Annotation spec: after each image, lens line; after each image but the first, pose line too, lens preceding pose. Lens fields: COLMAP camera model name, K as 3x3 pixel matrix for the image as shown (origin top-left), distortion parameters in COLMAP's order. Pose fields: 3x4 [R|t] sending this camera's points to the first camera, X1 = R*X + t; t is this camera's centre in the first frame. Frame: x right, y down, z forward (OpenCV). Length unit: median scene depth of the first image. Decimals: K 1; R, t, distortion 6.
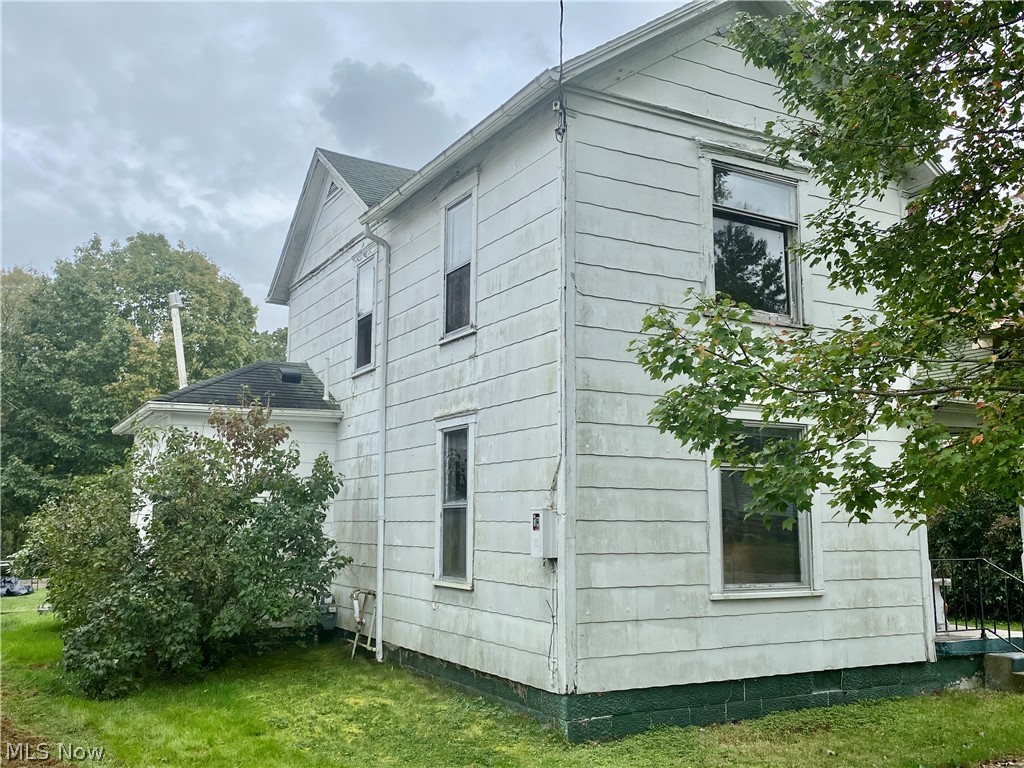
lens RADIAL K [[951.1, 0, 511.5], [0, 951.1, 381.2], [0, 0, 1]] dist [-0.049374, 0.000000]
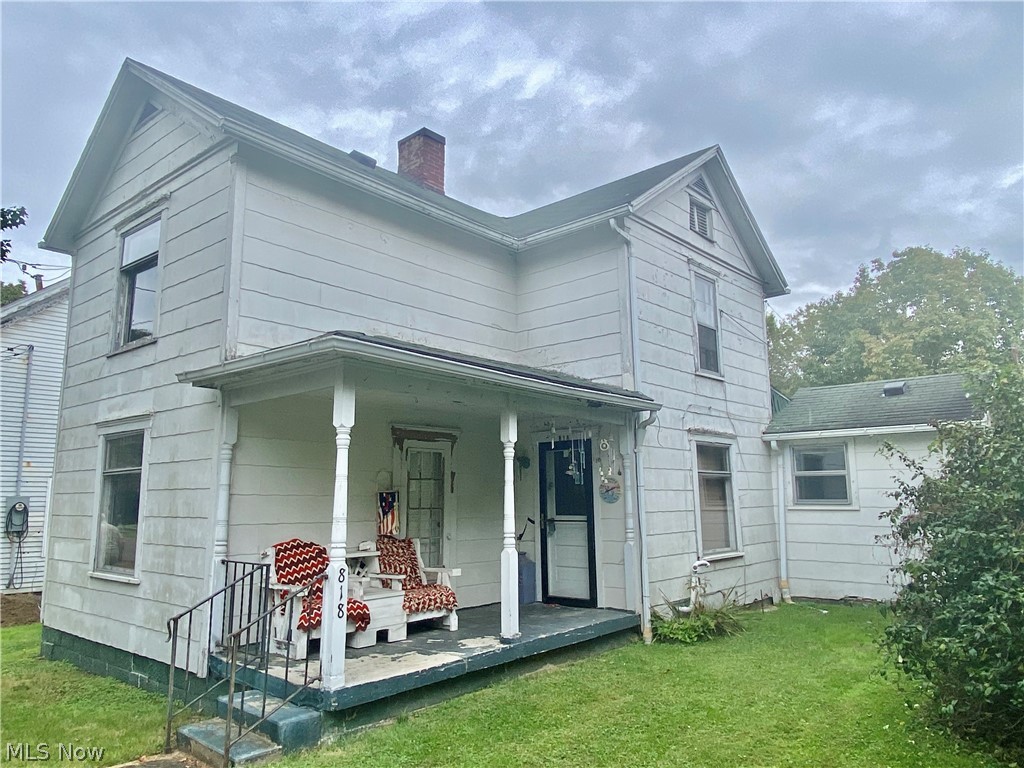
lens RADIAL K [[719.0, 0, 513.8], [0, 719.0, 383.7], [0, 0, 1]] dist [0.017302, -0.001885]
pose [[0.356645, -0.159988, -0.920439, 1.297958], [0.157943, 0.981371, -0.109380, 0.160489], [0.920792, -0.106367, 0.375270, 1.115604]]
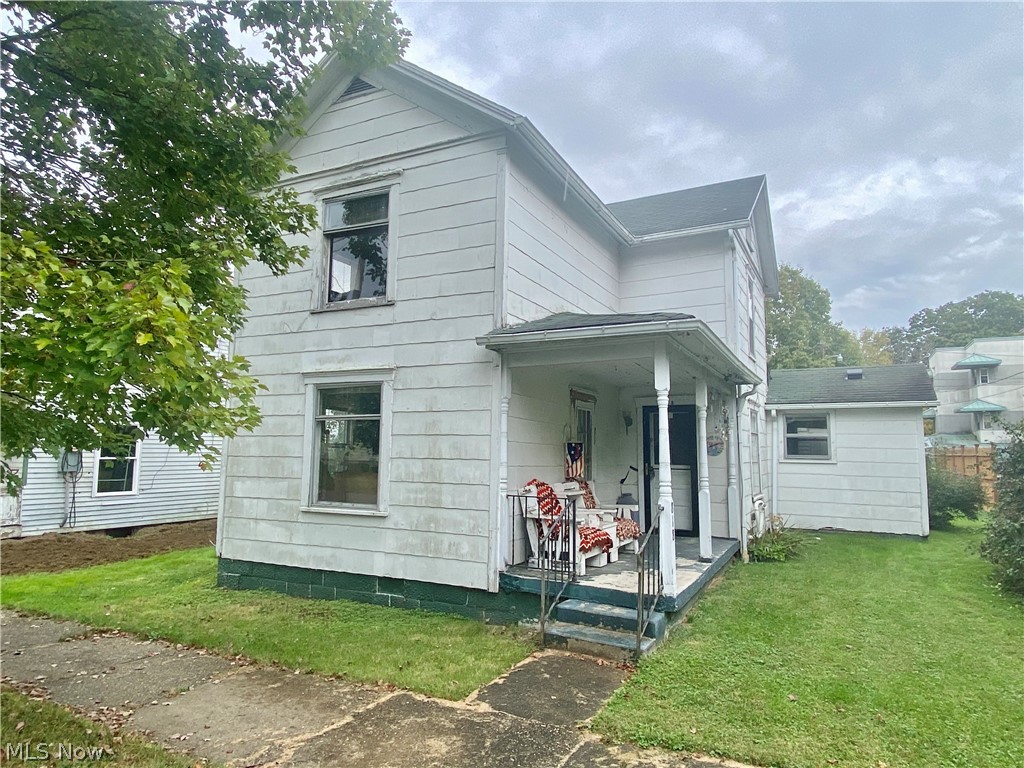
lens RADIAL K [[649.0, 0, 510.3], [0, 649.0, 383.3], [0, 0, 1]] dist [0.027423, -0.000462]
pose [[0.563902, -0.089410, -0.820987, 1.150584], [0.122050, 0.992228, -0.024228, 0.093290], [0.816773, -0.086539, 0.570432, 0.661421]]
